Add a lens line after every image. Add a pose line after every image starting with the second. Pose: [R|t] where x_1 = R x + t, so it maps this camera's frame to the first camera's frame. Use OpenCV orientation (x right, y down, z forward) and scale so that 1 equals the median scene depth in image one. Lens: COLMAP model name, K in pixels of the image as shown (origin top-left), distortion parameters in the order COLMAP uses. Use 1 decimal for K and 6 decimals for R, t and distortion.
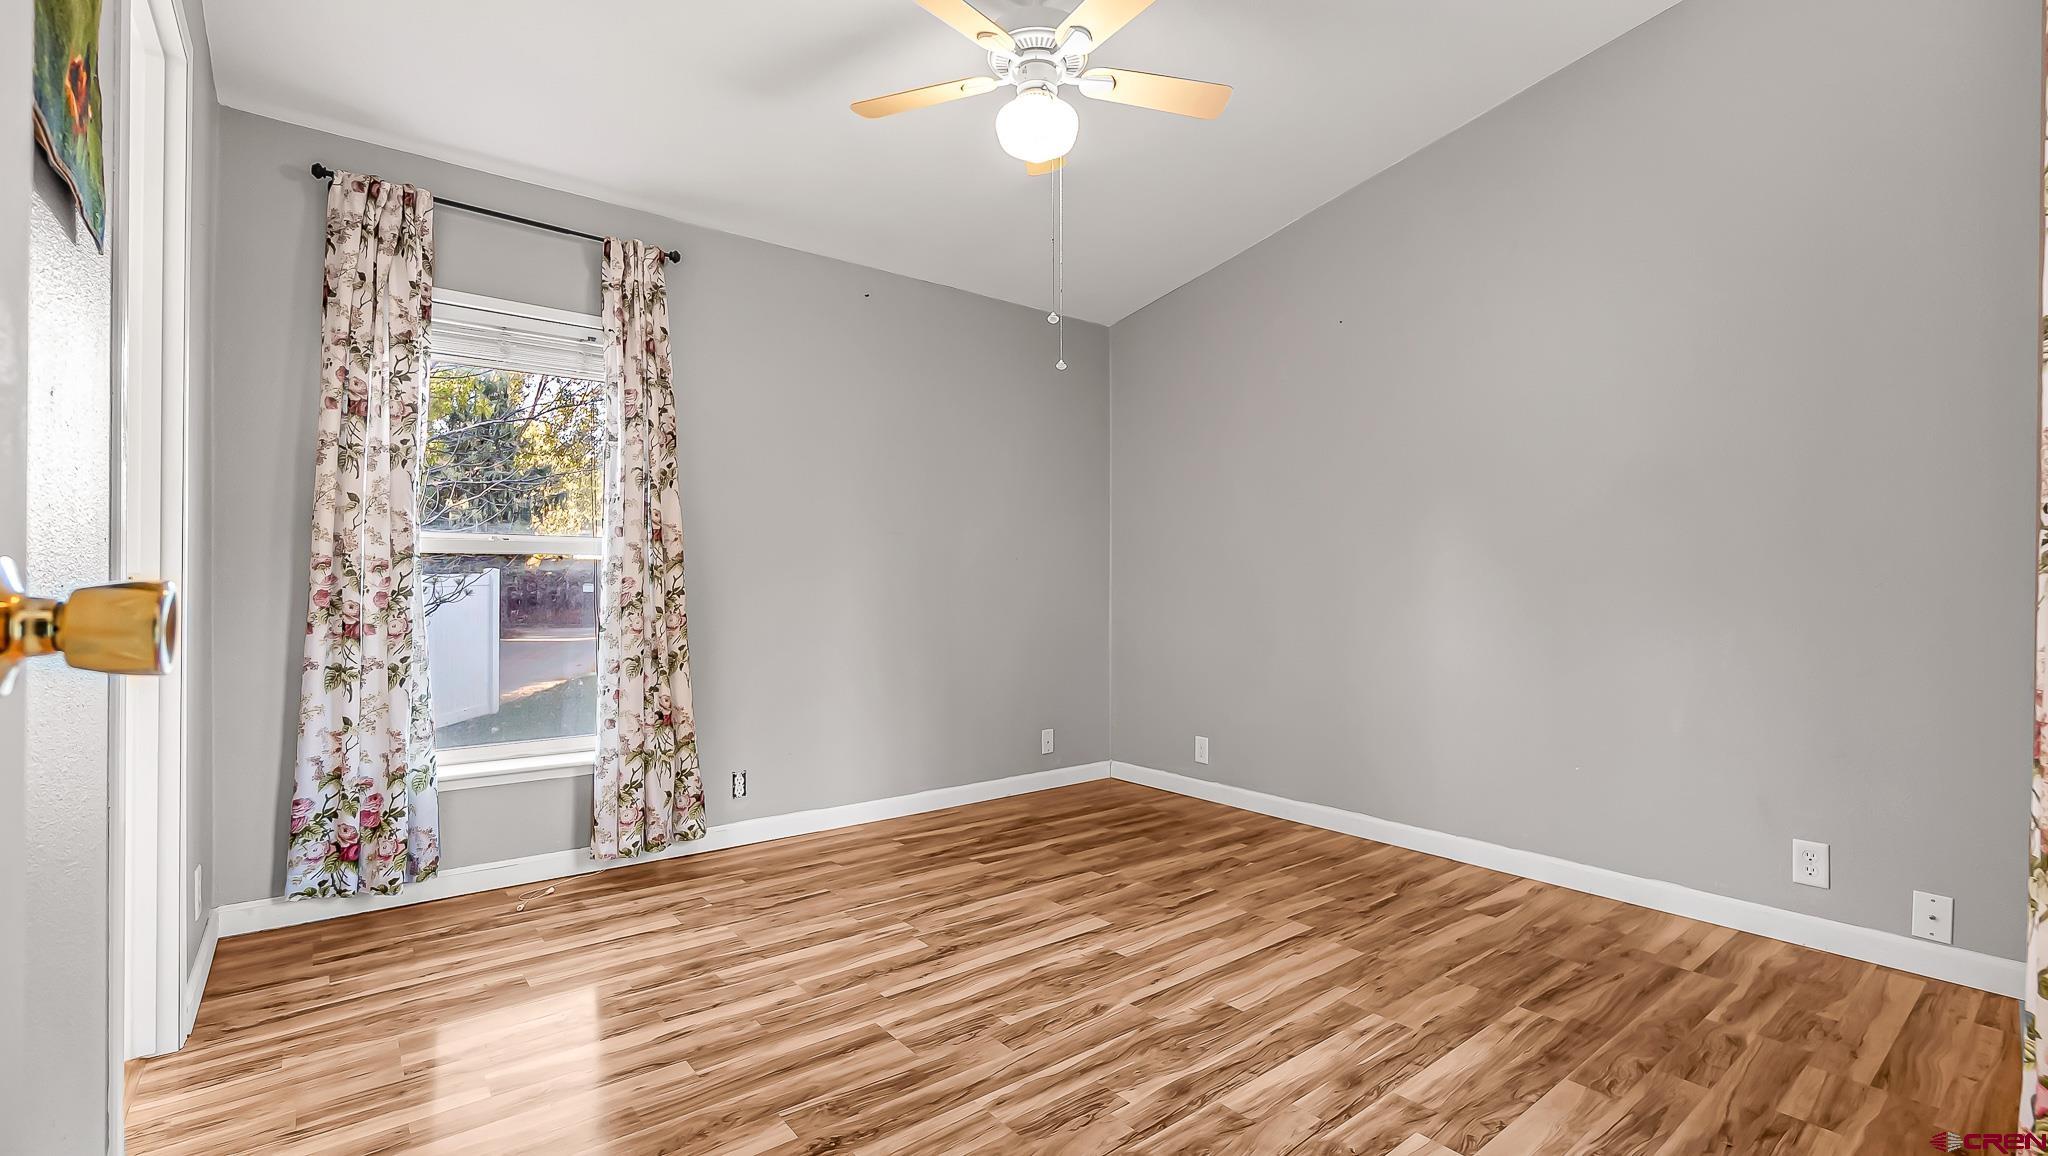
lens RADIAL K [[893.8, 0, 1028.2], [0, 893.8, 577.2], [0, 0, 1]] dist [-0.008635, 0.000981]
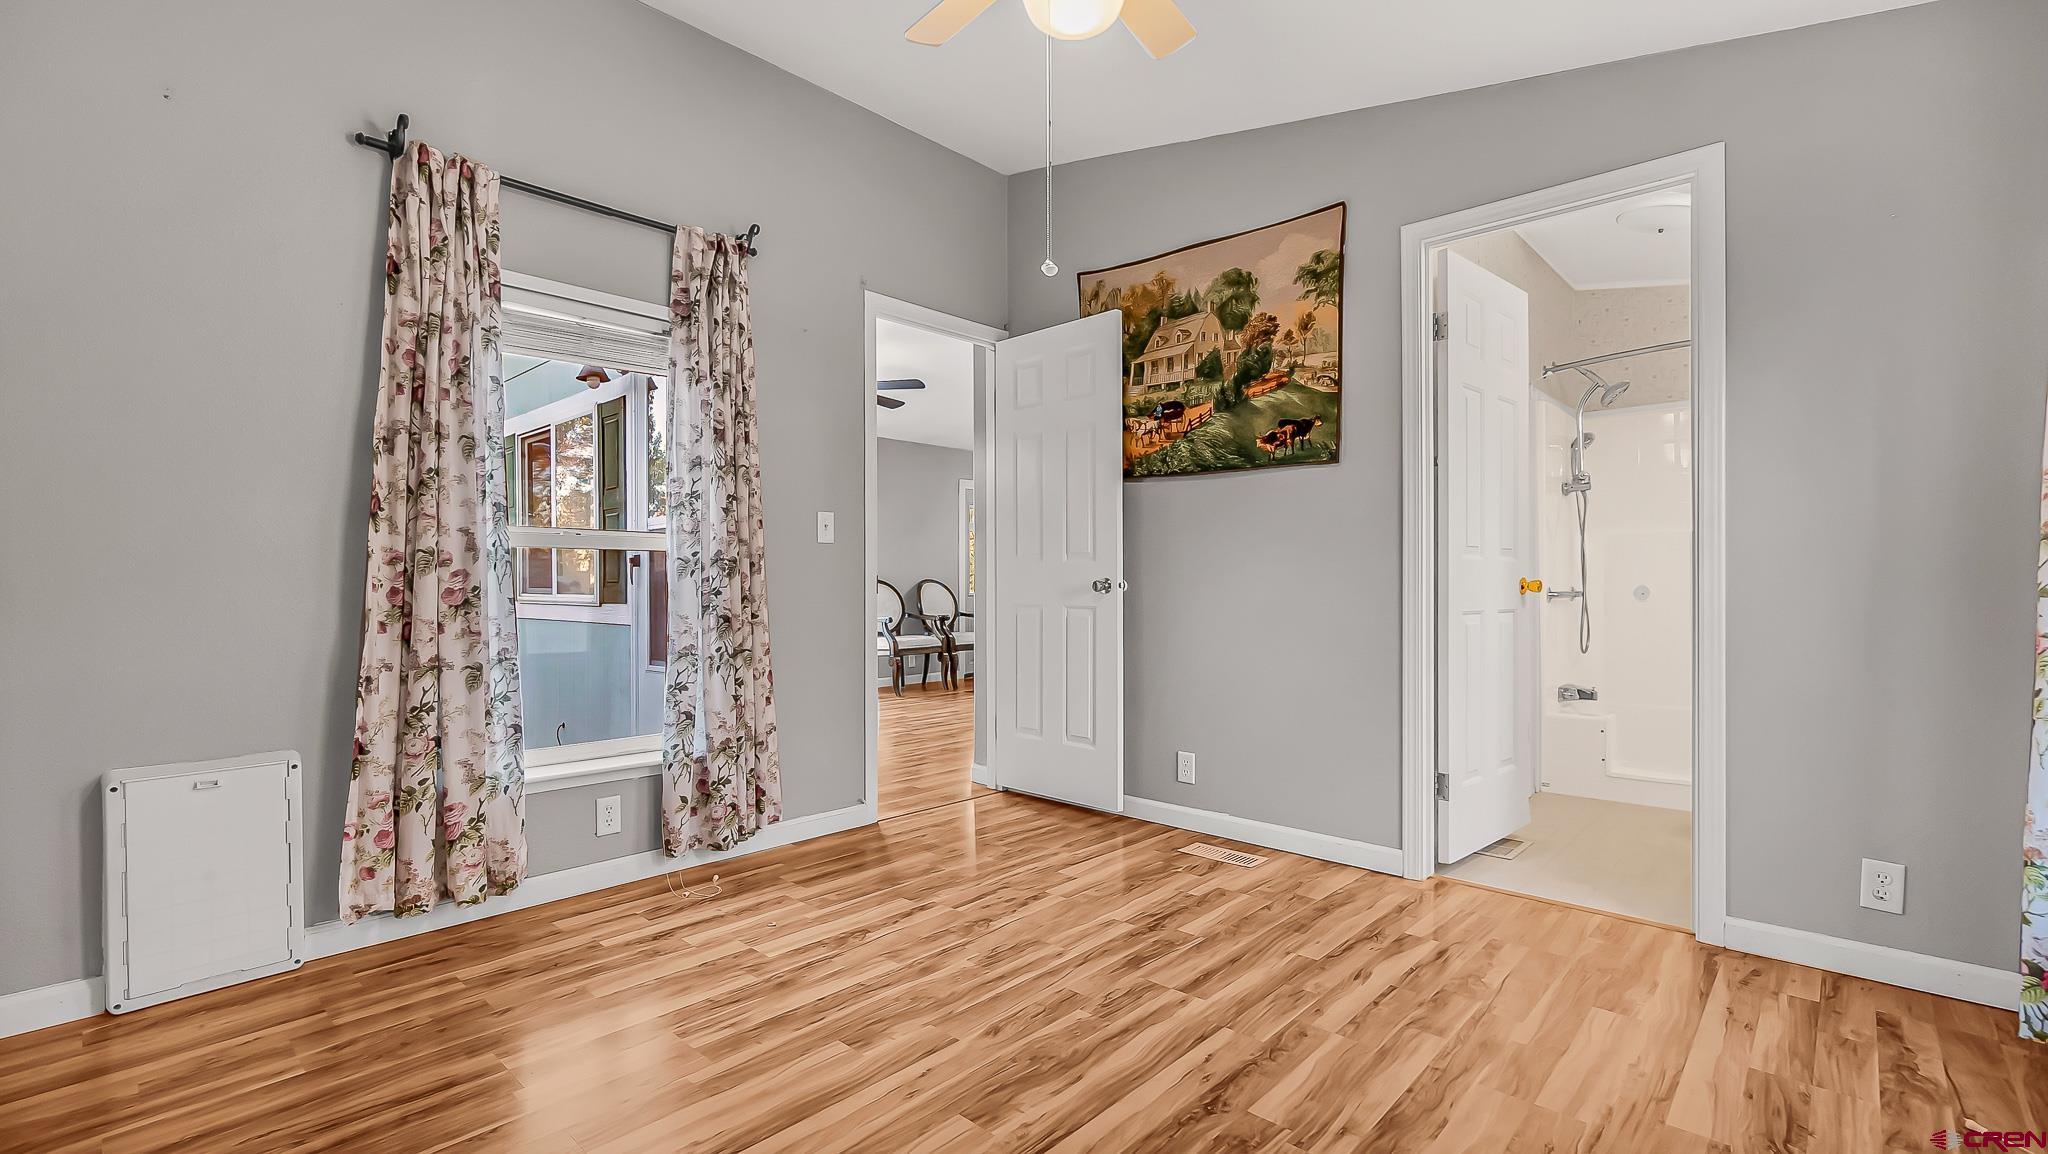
lens RADIAL K [[893.8, 0, 1014.0], [0, 893.8, 582.0], [0, 0, 1]] dist [-0.008635, 0.000981]
pose [[-0.991324, -0.001379, -0.131436, 0.146117], [-0.000141, 0.999956, -0.009427, 0.015527], [0.131443, -0.009326, -0.991280, 1.560700]]
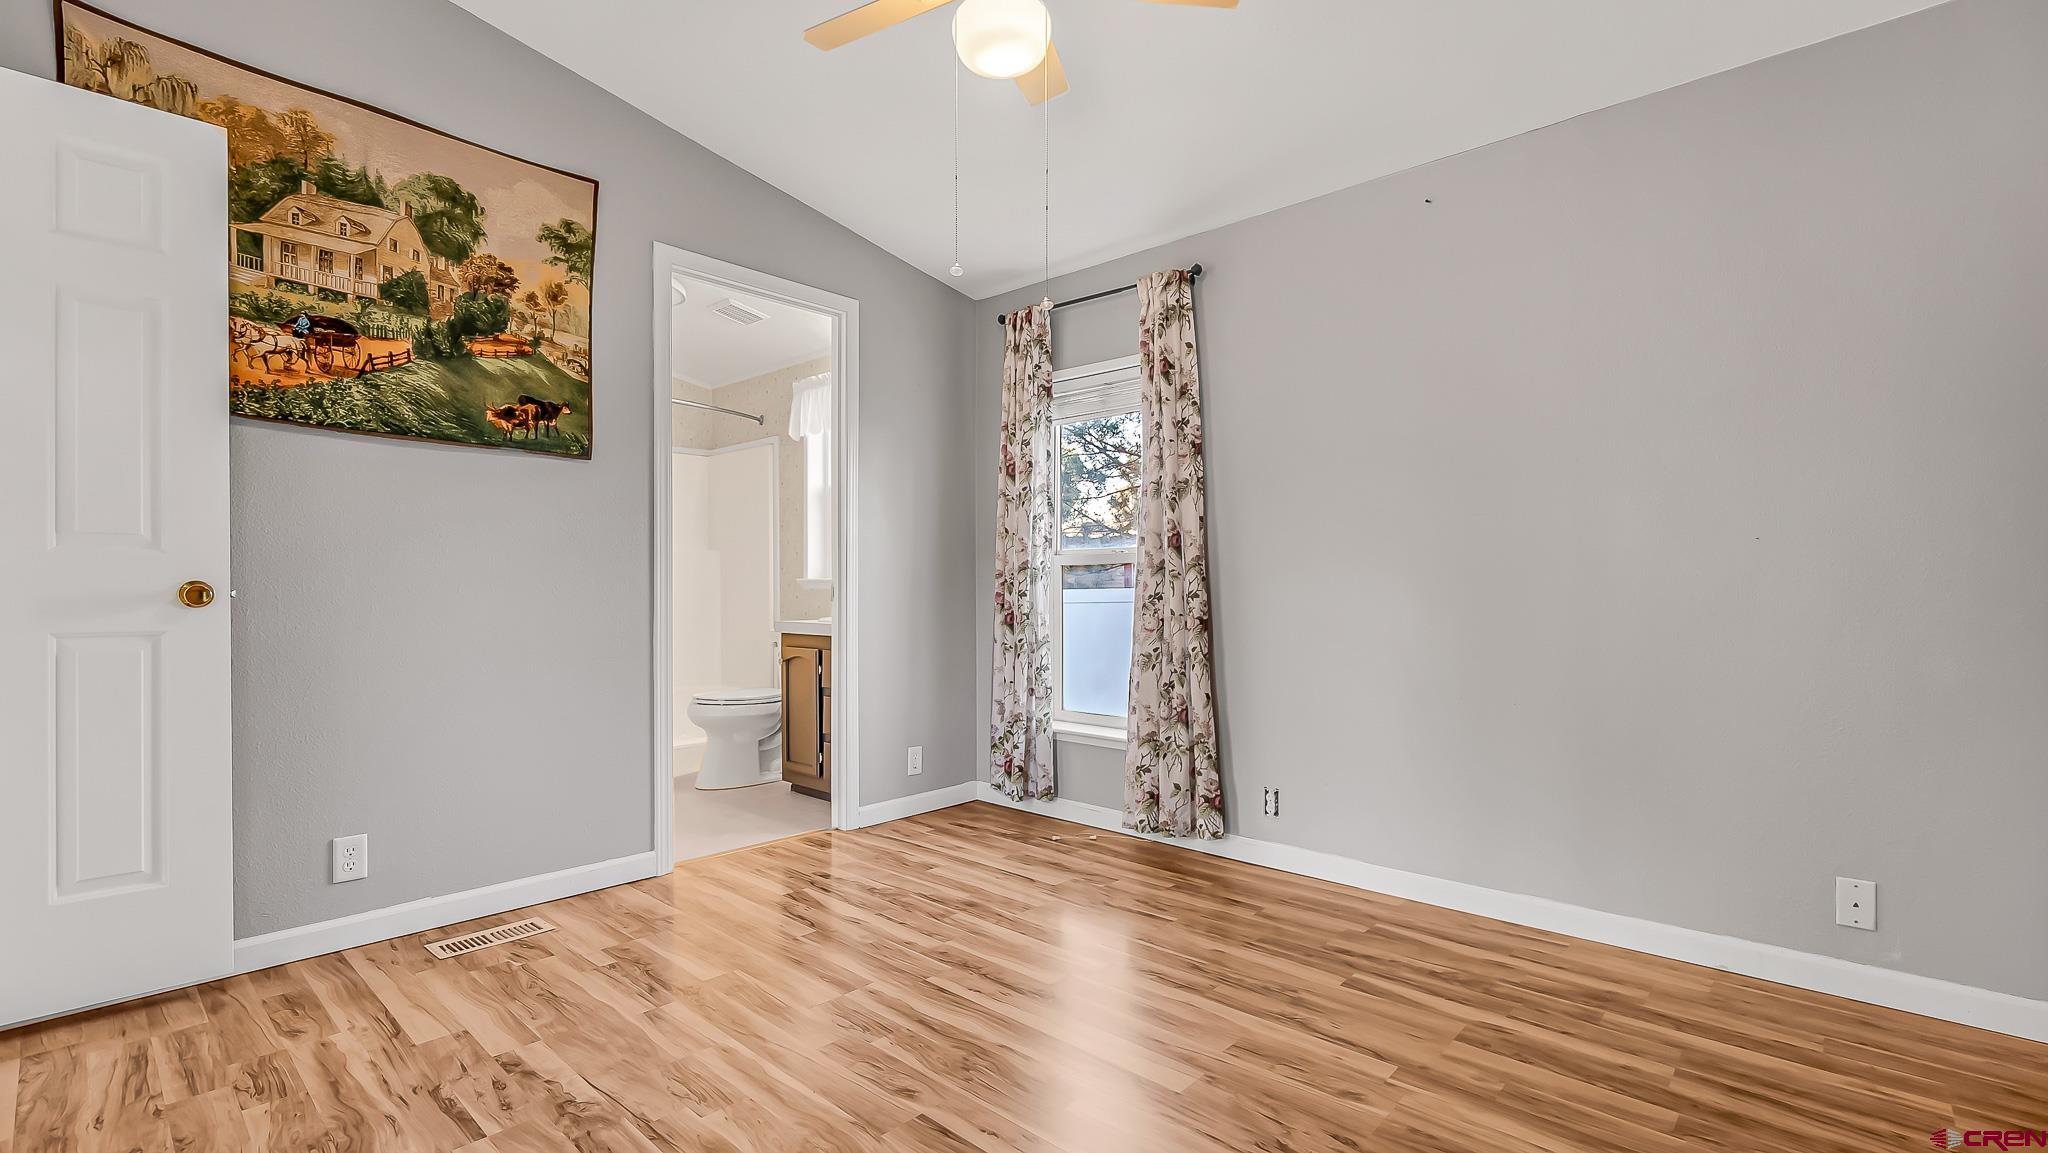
lens RADIAL K [[904.2, 0, 1024.6], [0, 904.2, 593.9], [0, 0, 1]] dist [-0.006768, 0.001417]
pose [[0.145521, 0.001953, -0.989353, 0.748636], [0.009188, 0.999952, 0.003325, 0.012011], [0.989313, -0.009574, 0.145496, 0.797447]]
